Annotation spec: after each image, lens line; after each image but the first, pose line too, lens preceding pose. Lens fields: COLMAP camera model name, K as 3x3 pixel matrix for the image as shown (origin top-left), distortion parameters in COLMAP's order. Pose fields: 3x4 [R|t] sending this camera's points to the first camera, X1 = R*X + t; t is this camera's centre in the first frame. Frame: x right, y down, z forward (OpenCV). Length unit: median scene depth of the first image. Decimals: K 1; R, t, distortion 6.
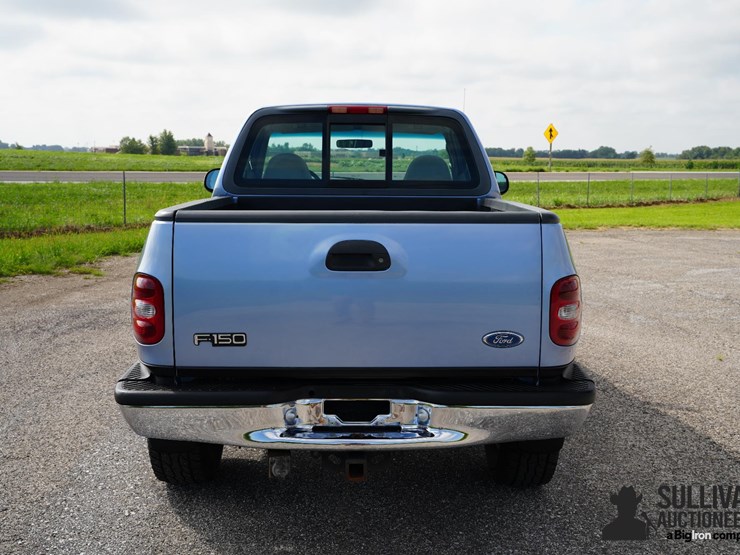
lens RADIAL K [[851.3, 0, 370.0], [0, 851.3, 277.5], [0, 0, 1]] dist [0.055966, 0.007112]
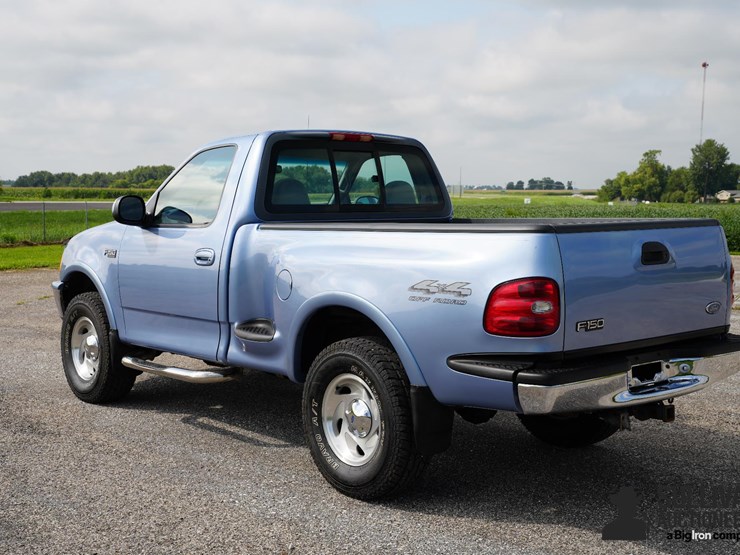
lens RADIAL K [[1089.1, 0, 370.0], [0, 1089.1, 277.5], [0, 0, 1]] dist [0.156528, 0.064356]
pose [[0.738614, -0.060371, 0.671419, -0.896304], [0.097640, 0.995060, -0.017941, -0.000090], [-0.667020, 0.078809, 0.740860, 0.009863]]
